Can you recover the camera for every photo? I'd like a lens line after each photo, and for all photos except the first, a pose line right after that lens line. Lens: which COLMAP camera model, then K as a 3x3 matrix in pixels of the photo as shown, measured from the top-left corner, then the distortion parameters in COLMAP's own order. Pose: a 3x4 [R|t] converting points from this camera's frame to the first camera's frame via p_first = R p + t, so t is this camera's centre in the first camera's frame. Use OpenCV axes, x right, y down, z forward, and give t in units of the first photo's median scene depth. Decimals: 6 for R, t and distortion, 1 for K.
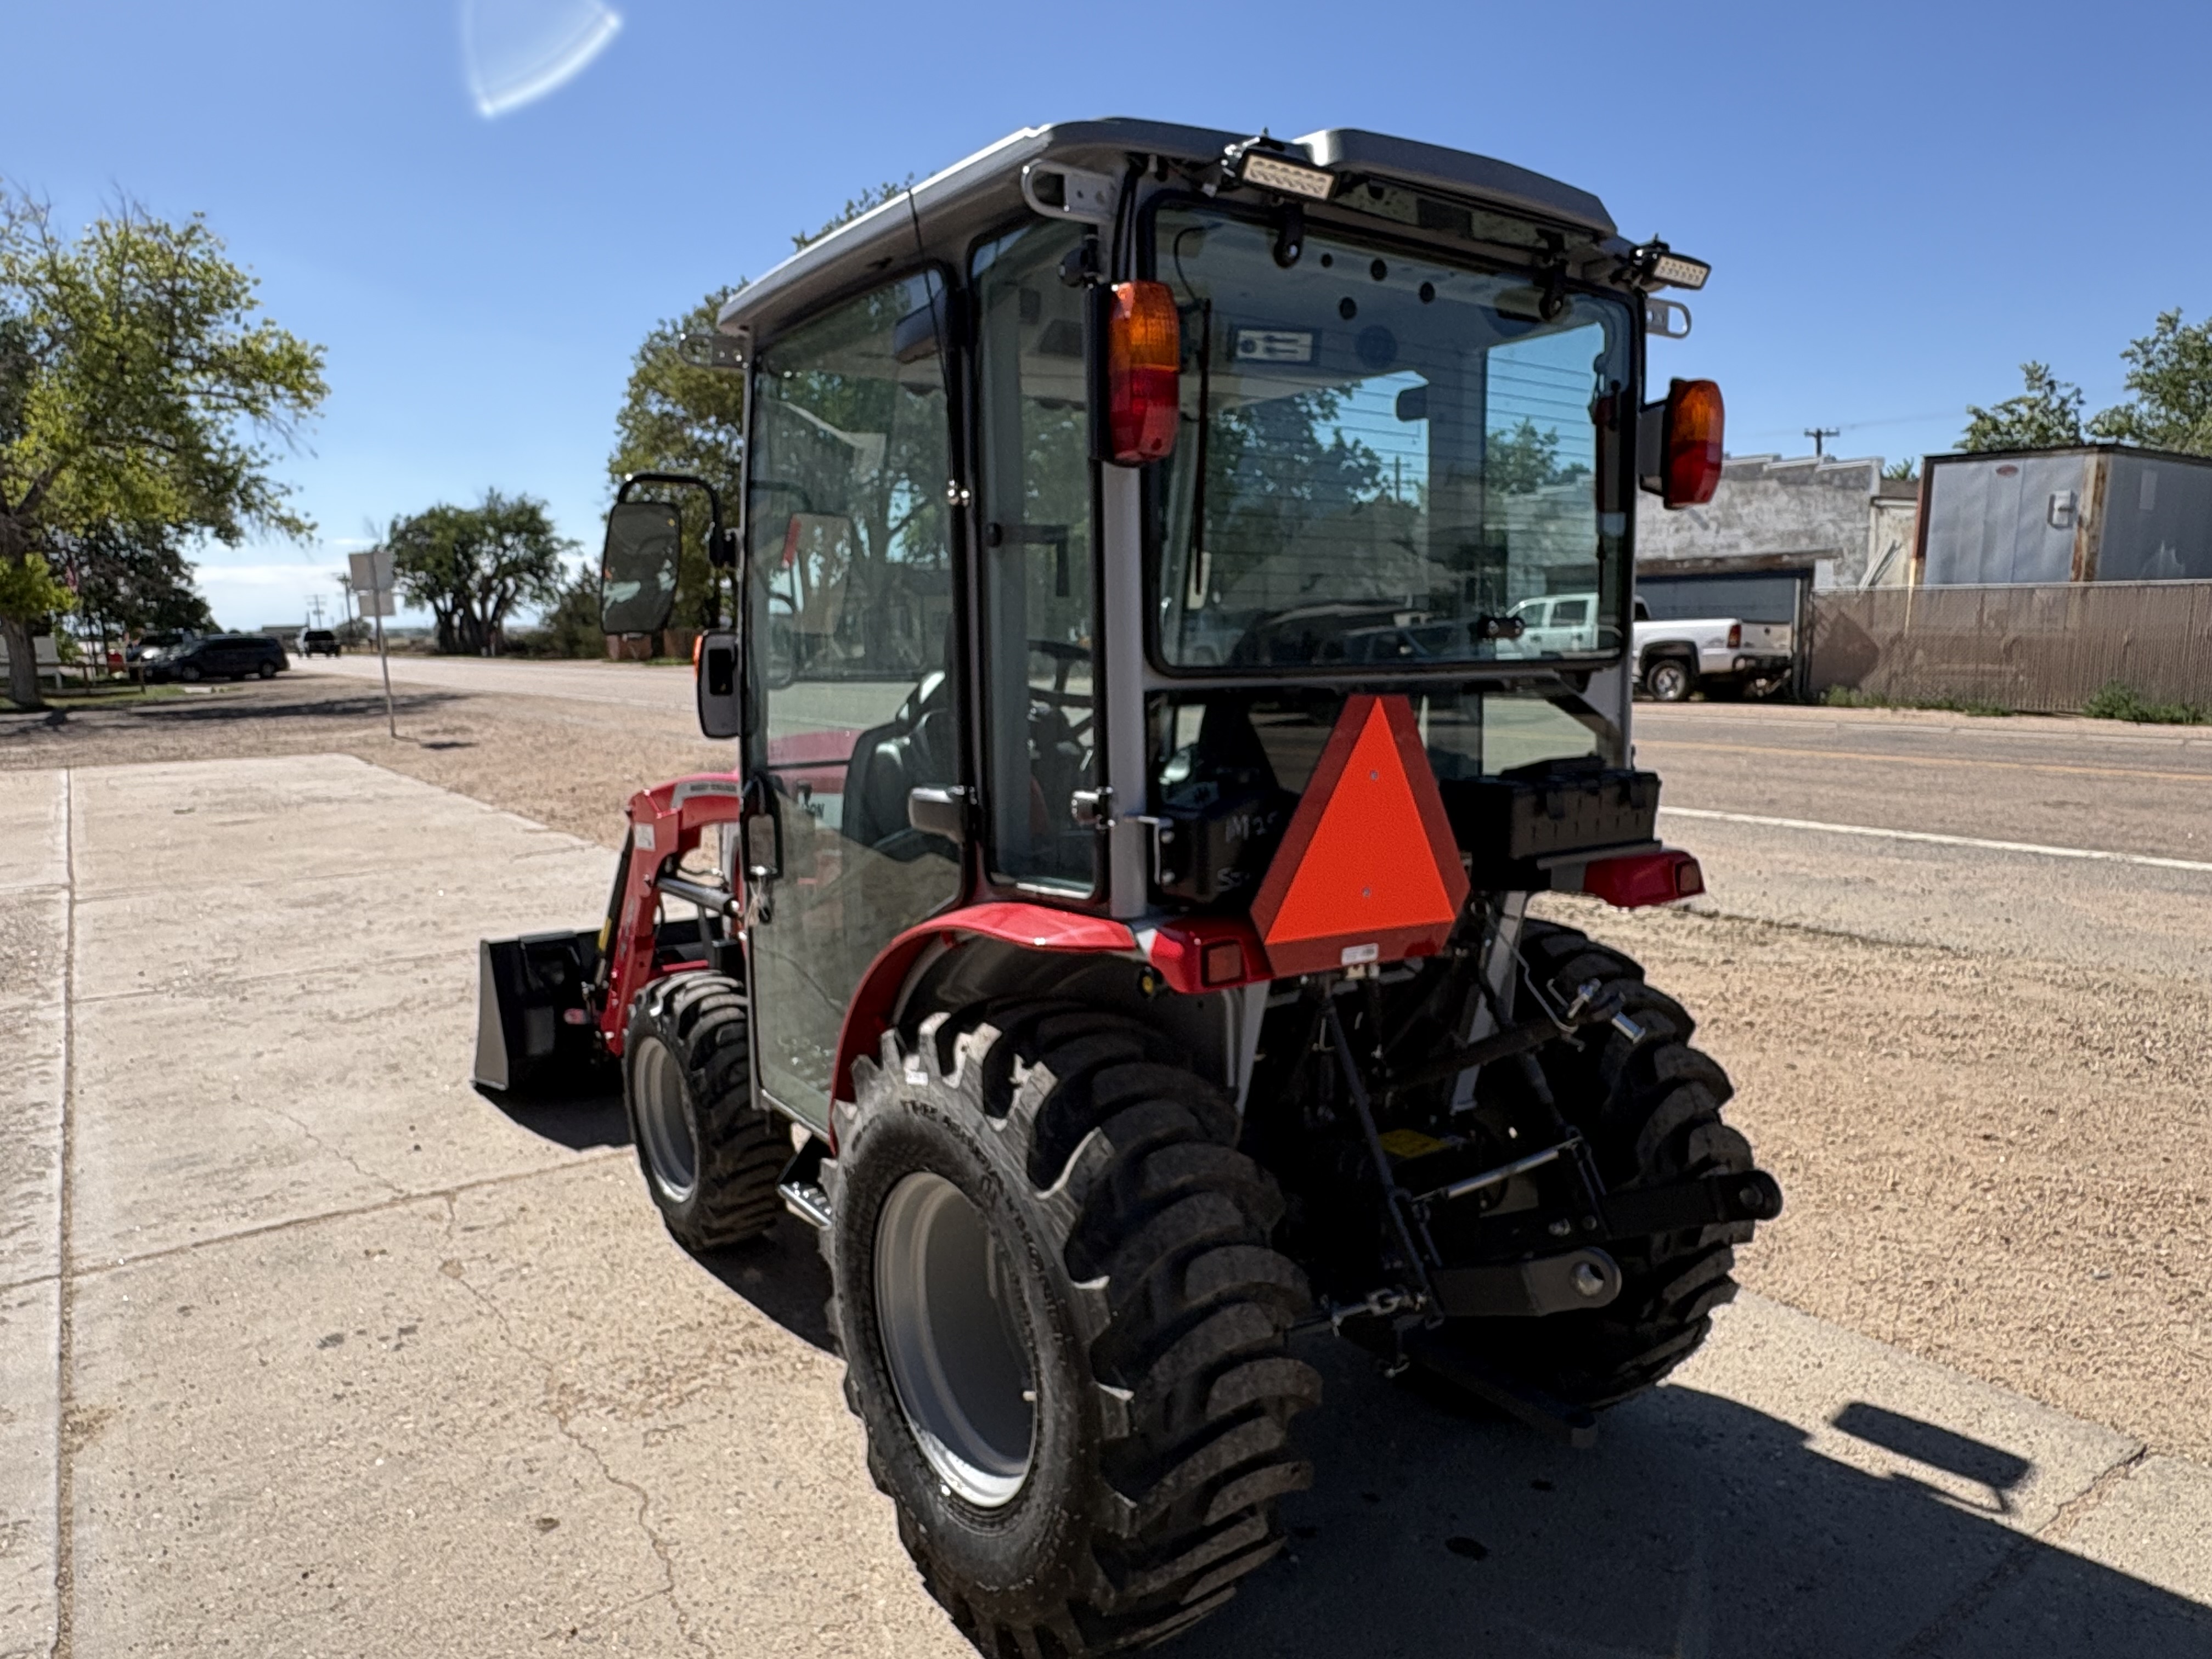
lens RADIAL K [[1422.7, 0, 1088.1], [0, 1422.7, 833.8], [0, 0, 1]] dist [0.001735, -0.000190]
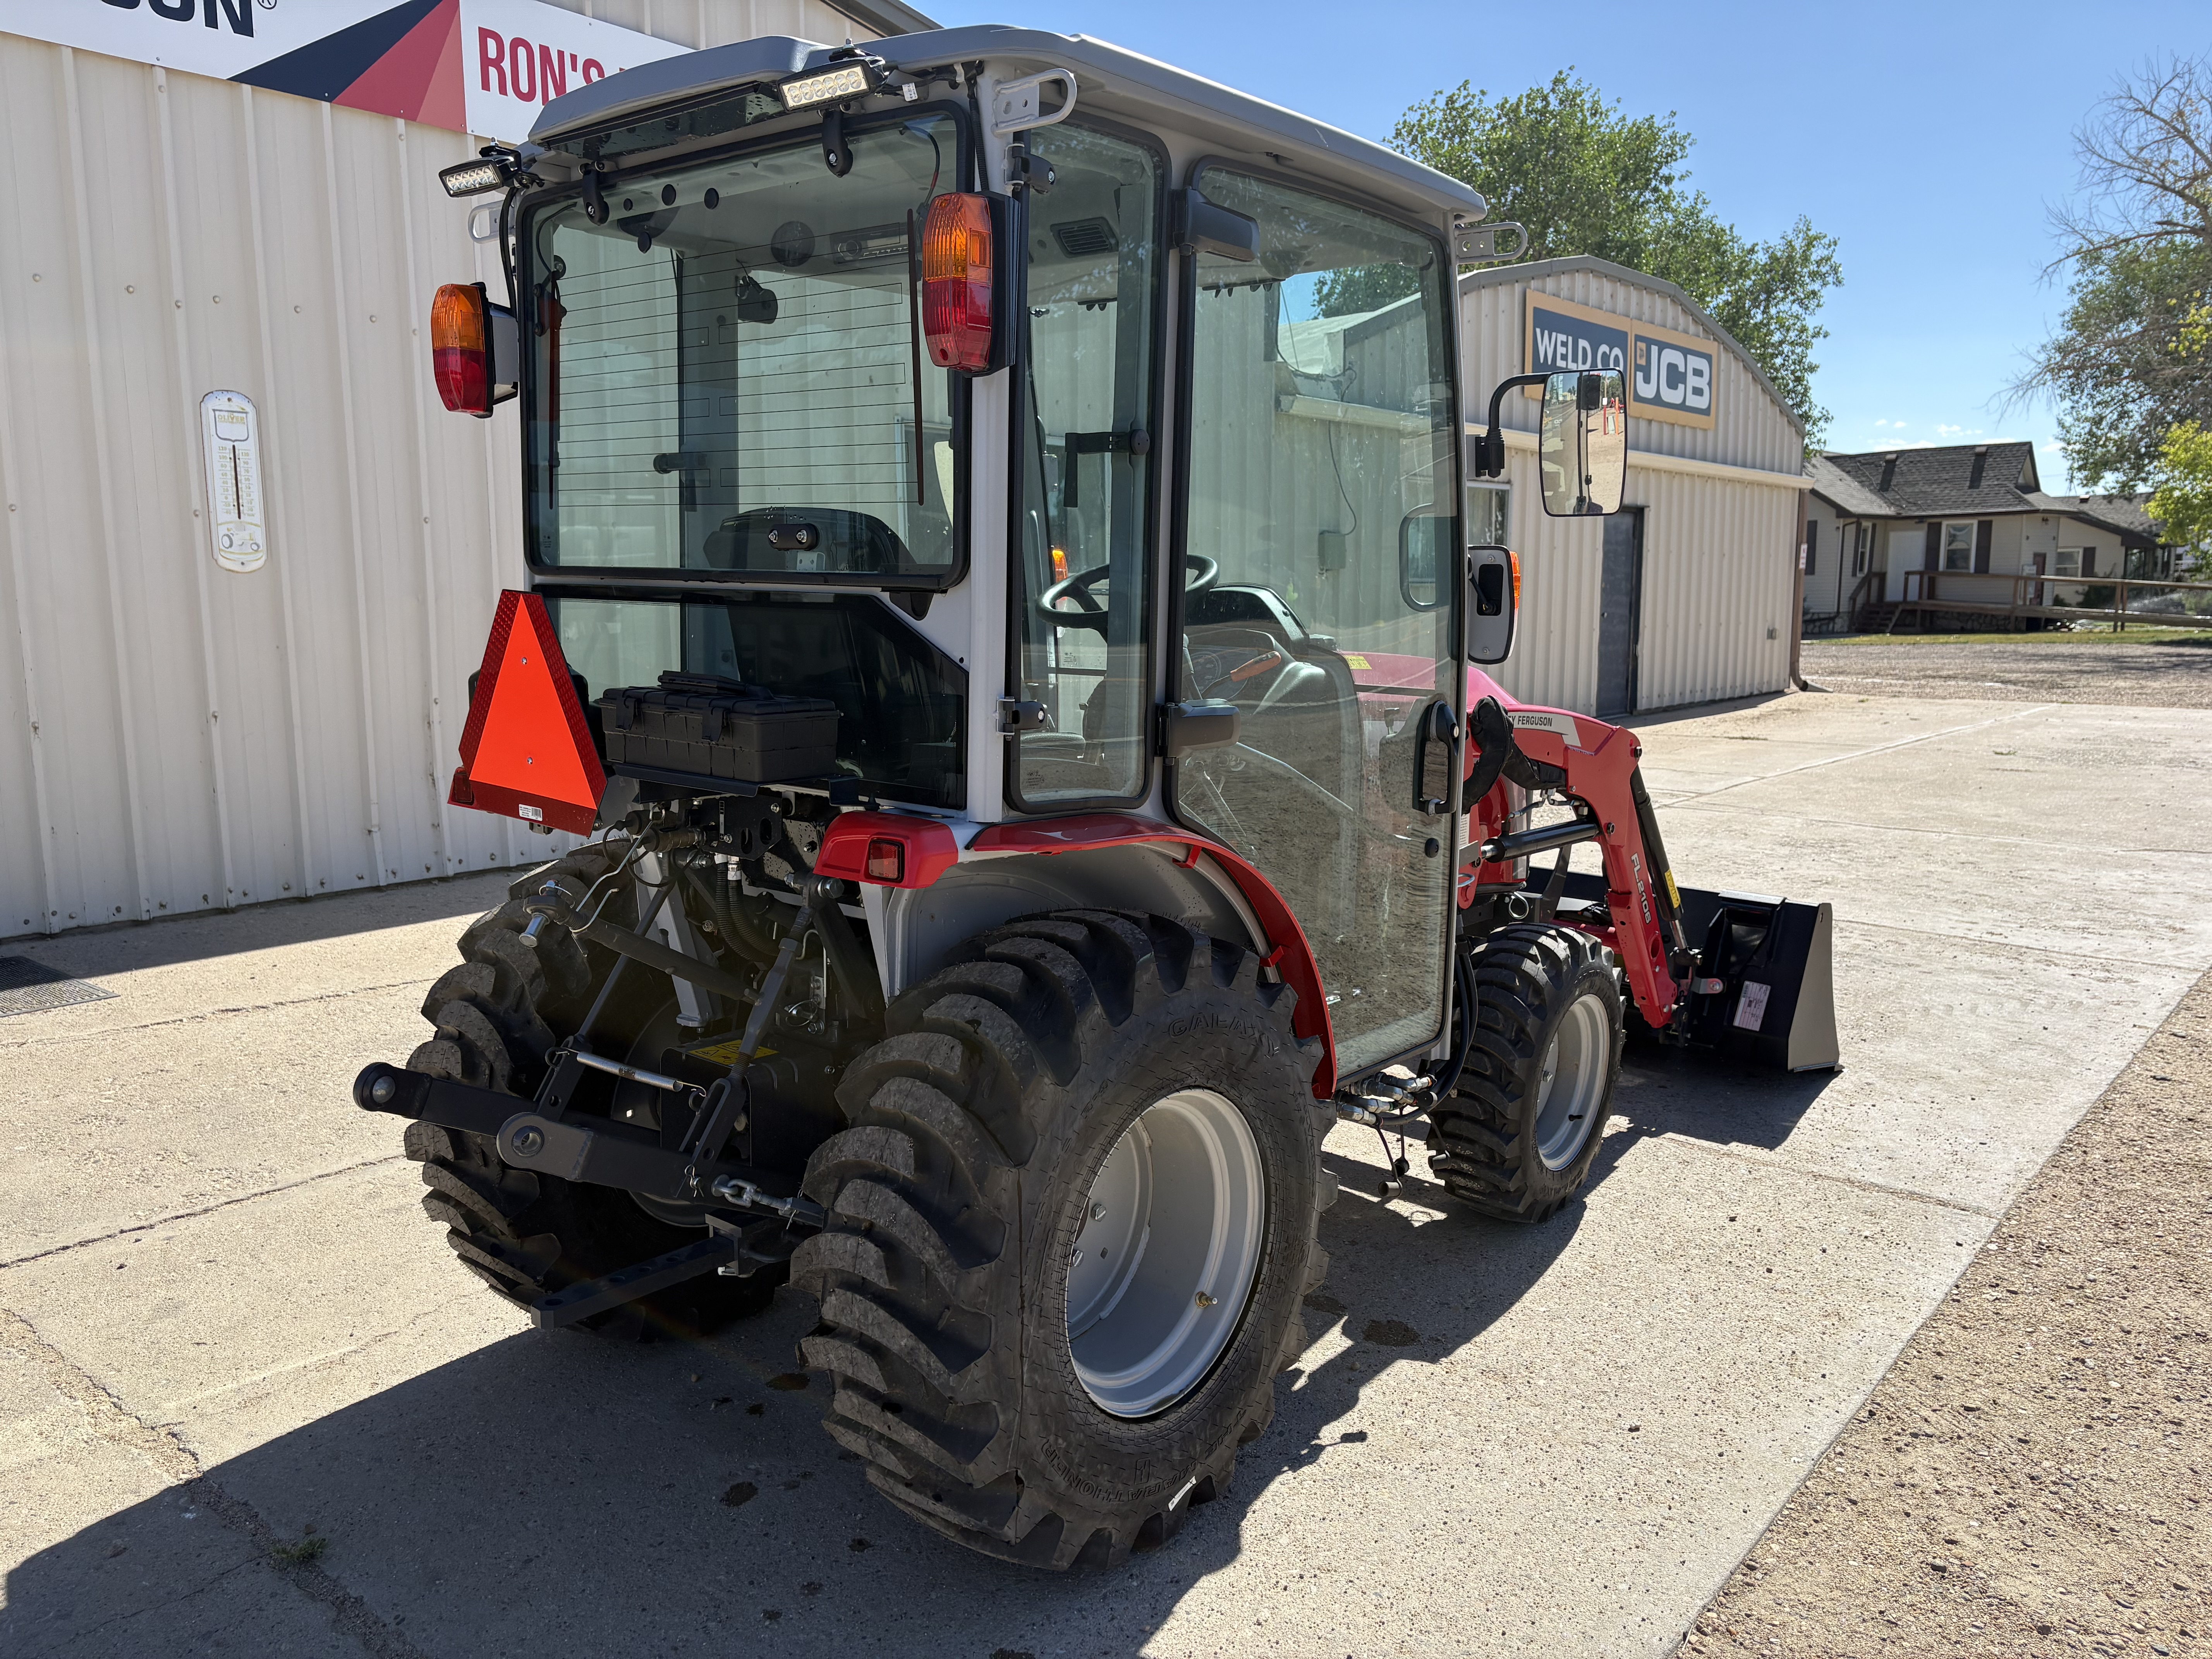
lens RADIAL K [[1654.8, 0, 1117.3], [0, 1654.8, 834.0], [0, 0, 1]] dist [0.006974, 0.006272]
pose [[0.255653, 0.166947, -0.952245, 0.138907], [-0.151206, 0.979760, 0.131177, -0.012800], [0.954871, 0.110449, 0.275722, 0.092716]]
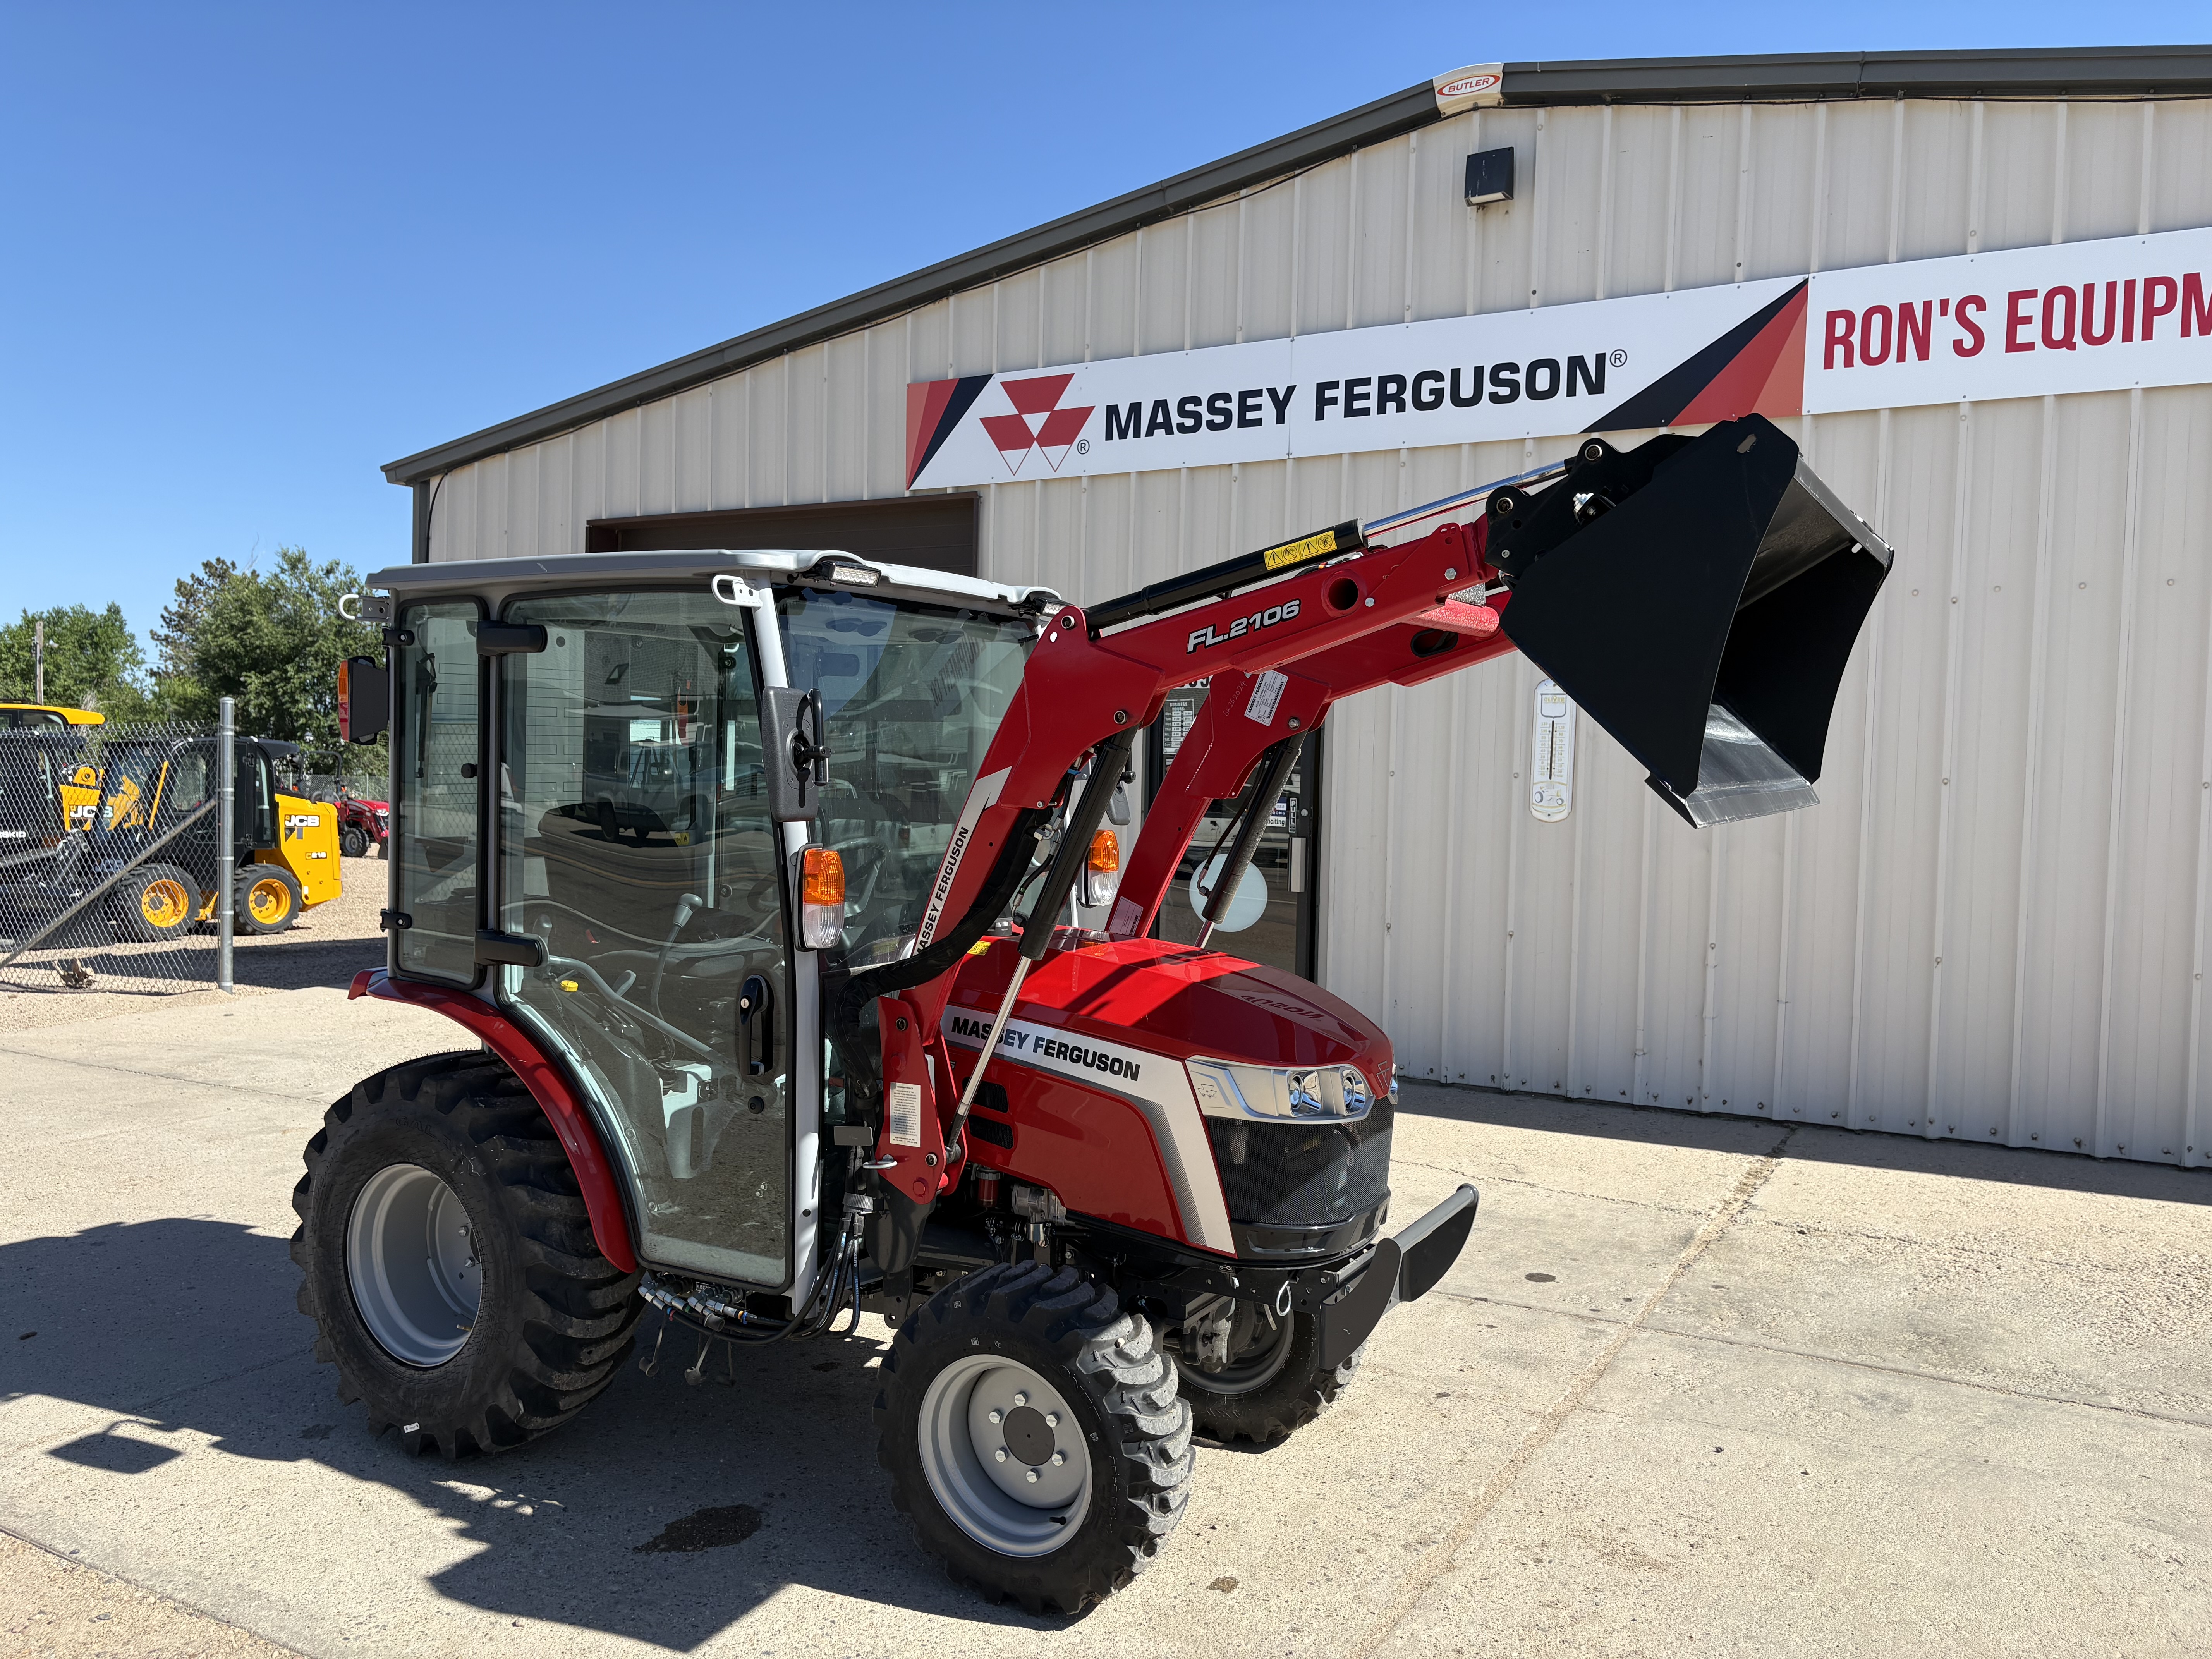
lens RADIAL K [[1654.8, 0, 1117.3], [0, 1654.8, 834.0], [0, 0, 1]] dist [0.006974, 0.006272]
pose [[-0.906369, 0.018716, -0.422072, 0.046448], [-0.061518, 0.982525, 0.175672, -0.052325], [0.417984, 0.185189, -0.889379, 0.308169]]
